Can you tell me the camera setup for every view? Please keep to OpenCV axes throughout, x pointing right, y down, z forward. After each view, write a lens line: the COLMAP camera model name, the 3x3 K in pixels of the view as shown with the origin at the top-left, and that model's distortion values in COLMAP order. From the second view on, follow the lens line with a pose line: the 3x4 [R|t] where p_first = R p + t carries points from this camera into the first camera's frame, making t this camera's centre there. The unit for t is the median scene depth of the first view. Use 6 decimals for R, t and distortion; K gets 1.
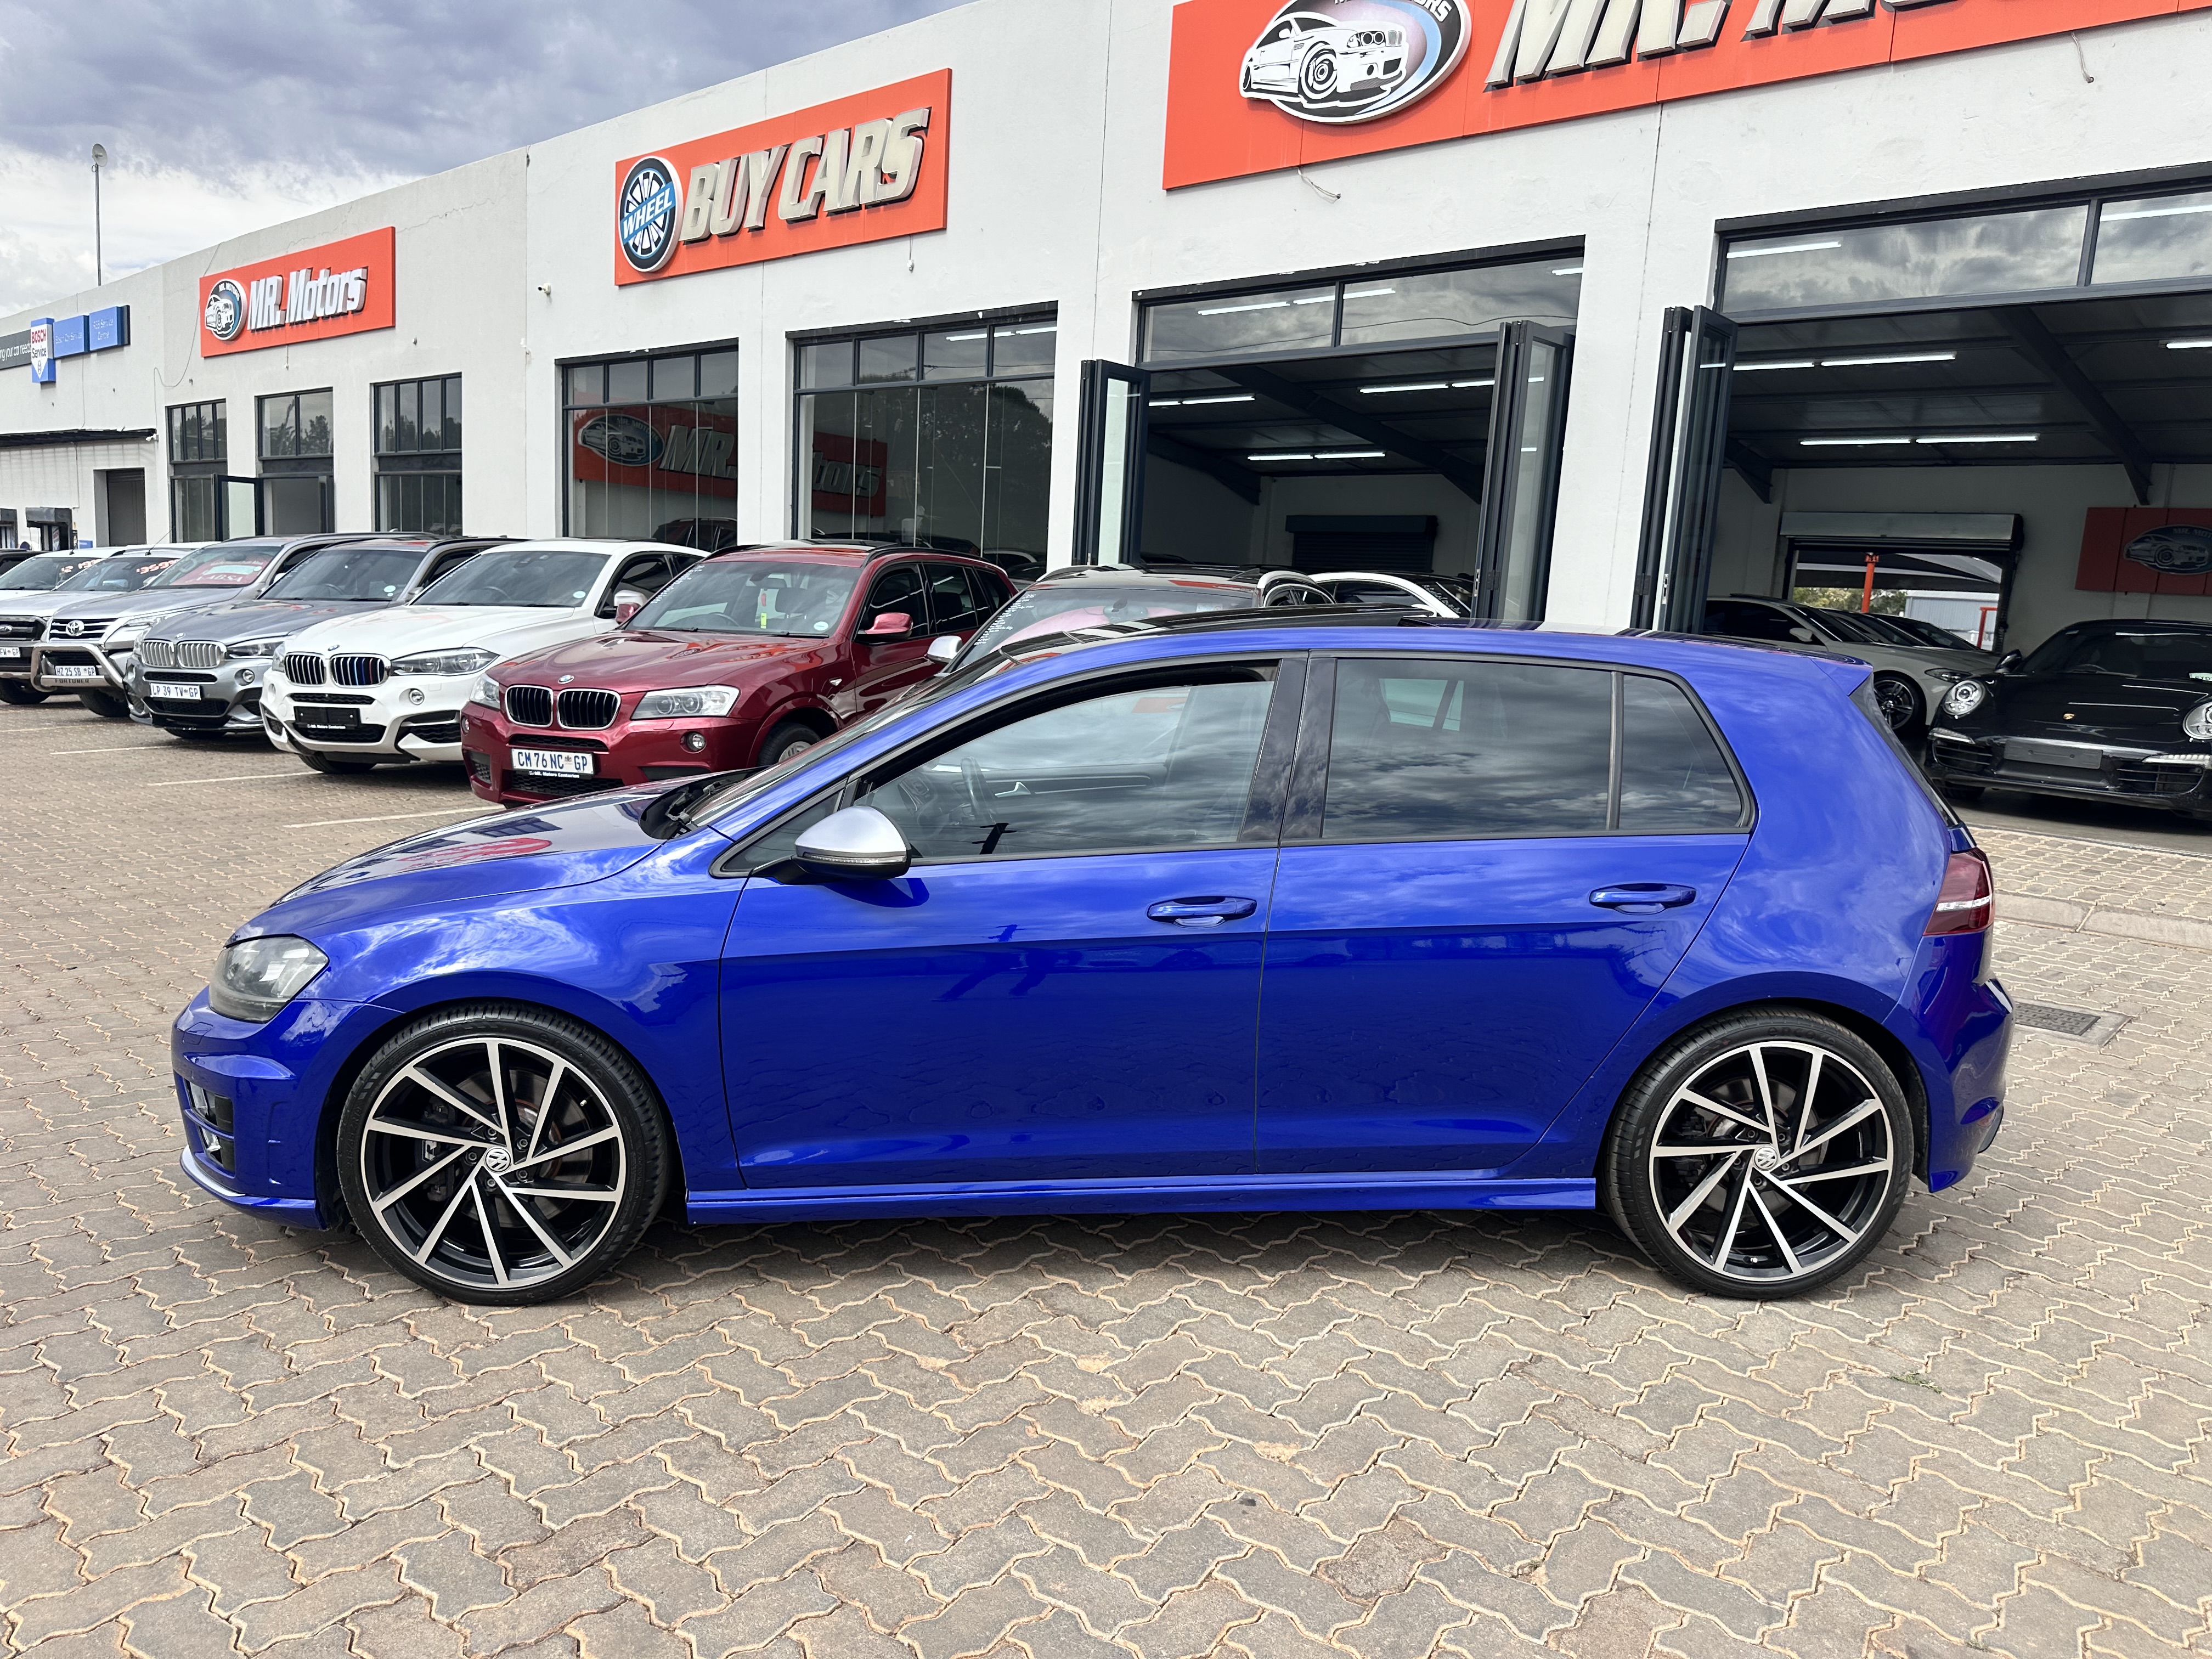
lens RADIAL K [[1563.2, 0, 1099.5], [0, 1563.2, 842.5], [0, 0, 1]] dist [0.013285, -0.020251]
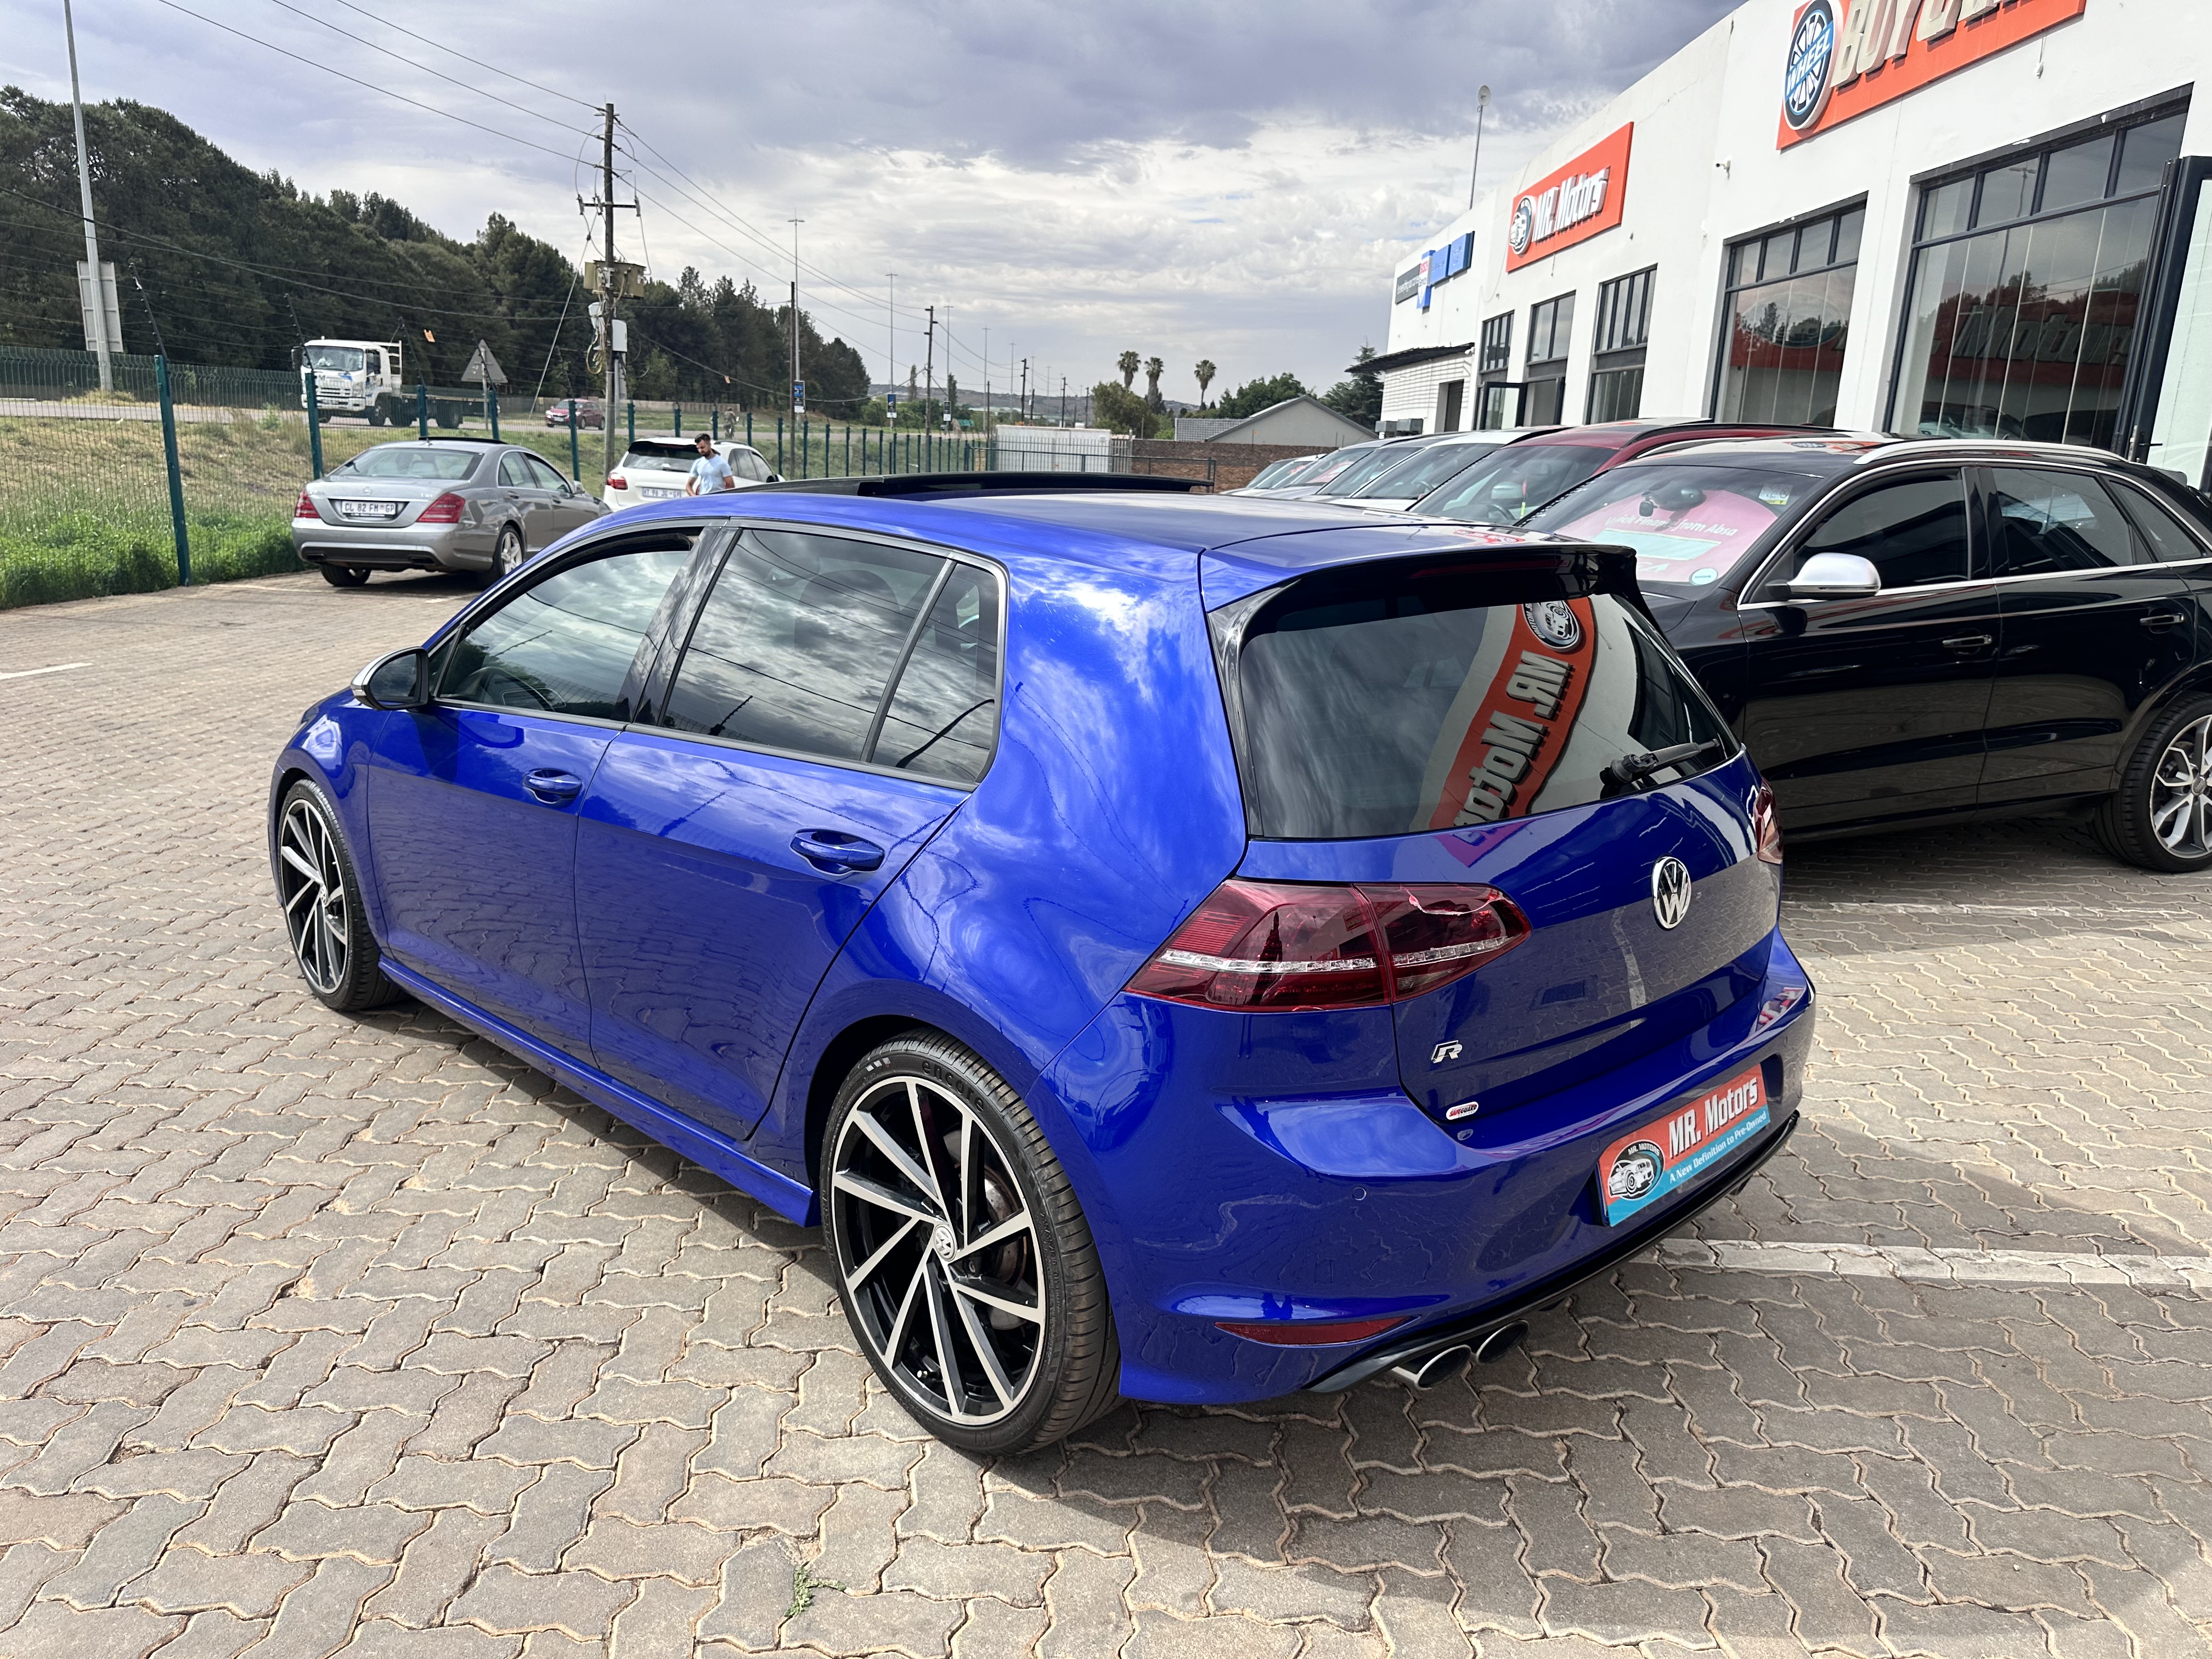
lens RADIAL K [[1563.2, 0, 1101.2], [0, 1563.2, 829.6], [0, 0, 1]] dist [0.013285, -0.020251]
pose [[0.659653, 0.161809, -0.733945, 0.270861], [-0.123114, 0.986622, 0.106863, -0.019681], [0.741418, 0.019866, 0.670749, 0.160291]]
